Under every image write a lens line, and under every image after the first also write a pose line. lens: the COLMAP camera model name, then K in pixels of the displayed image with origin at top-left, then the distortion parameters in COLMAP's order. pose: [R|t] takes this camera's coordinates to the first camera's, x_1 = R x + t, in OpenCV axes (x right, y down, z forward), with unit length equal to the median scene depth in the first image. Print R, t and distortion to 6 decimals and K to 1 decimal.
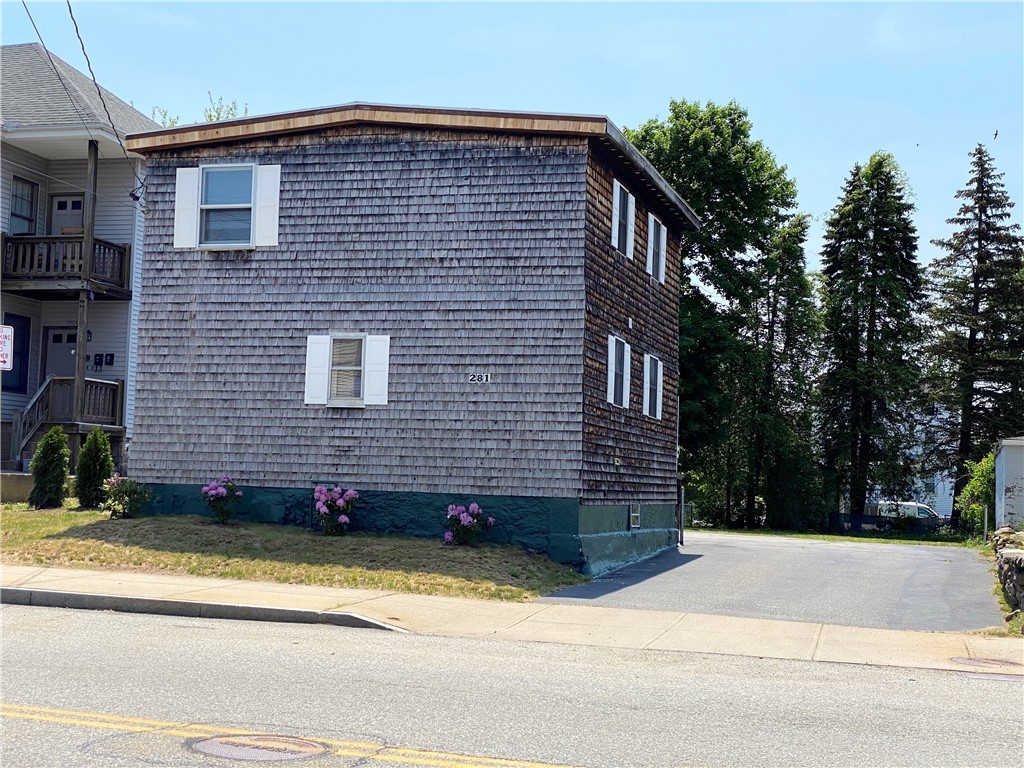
lens RADIAL K [[1511.7, 0, 513.4], [0, 1511.7, 373.8], [0, 0, 1]] dist [0.115499, 0.000000]
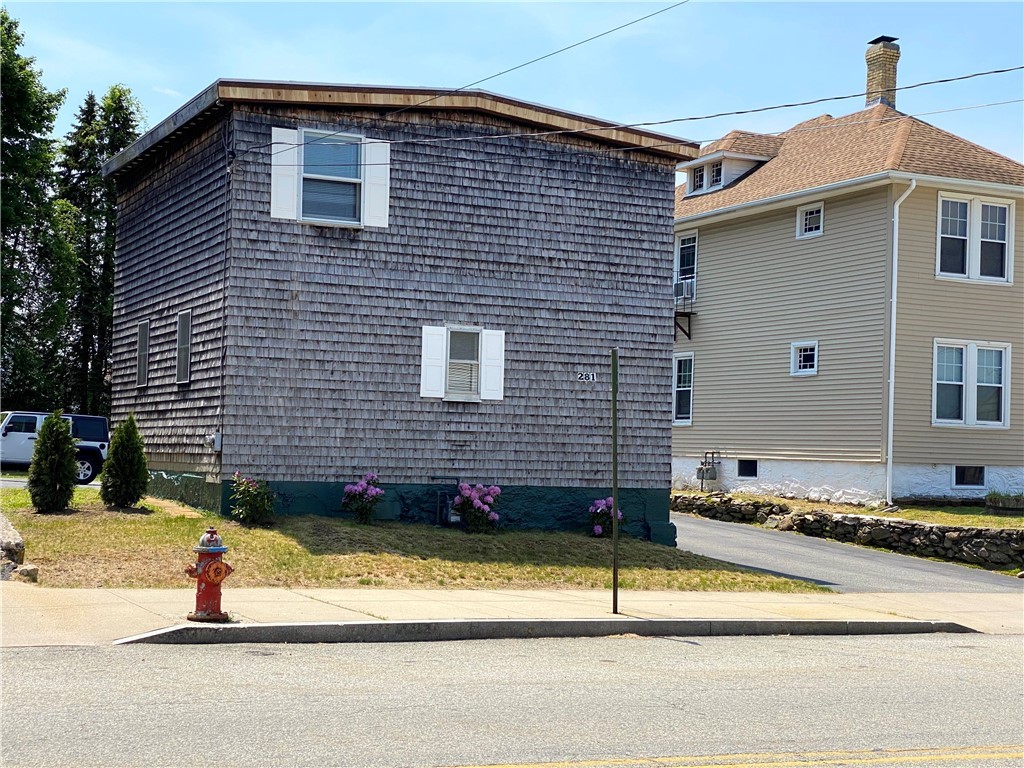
lens RADIAL K [[1511.7, 0, 513.3], [0, 1511.7, 394.3], [0, 0, 1]] dist [0.115499, 0.000000]
pose [[0.745432, 0.010588, 0.666498, -0.735988], [-0.059212, 0.996973, 0.050386, -0.033827], [-0.663947, -0.077024, 0.743802, 0.242967]]
